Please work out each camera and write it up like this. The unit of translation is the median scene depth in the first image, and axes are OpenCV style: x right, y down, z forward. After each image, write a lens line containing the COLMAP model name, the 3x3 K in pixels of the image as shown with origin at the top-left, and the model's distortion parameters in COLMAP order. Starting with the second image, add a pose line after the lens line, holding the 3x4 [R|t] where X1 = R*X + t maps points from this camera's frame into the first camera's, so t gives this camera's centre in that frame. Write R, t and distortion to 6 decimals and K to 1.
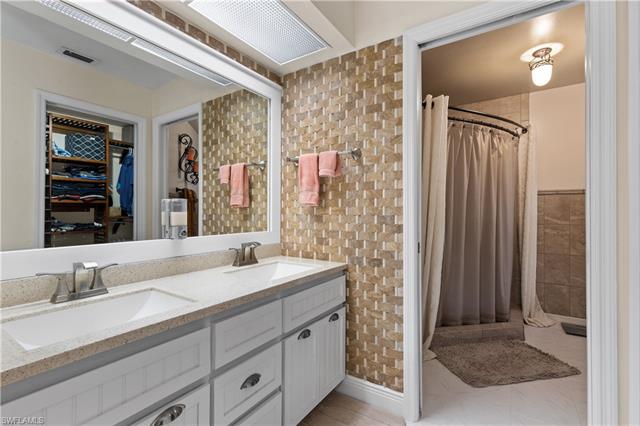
lens RADIAL K [[291.4, 0, 322.3], [0, 291.4, 212.0], [0, 0, 1]] dist [0.006370, 0.000750]
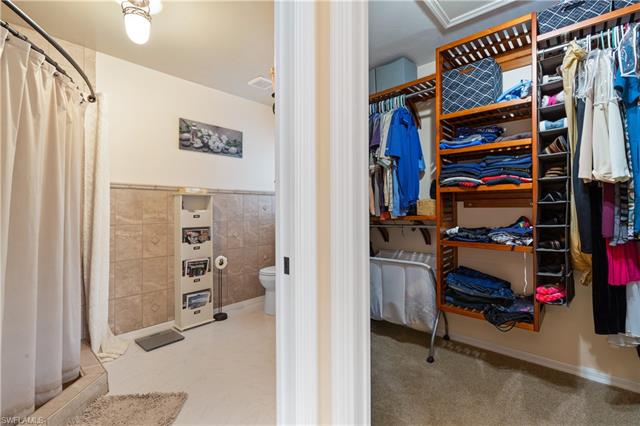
lens RADIAL K [[291.4, 0, 323.4], [0, 291.4, 208.7], [0, 0, 1]] dist [0.006370, 0.000750]
pose [[0.154712, 0.001834, 0.987958, 0.060425], [0.000688, 0.999998, -0.001964, -0.001187], [-0.987959, 0.000983, 0.154710, 0.327201]]
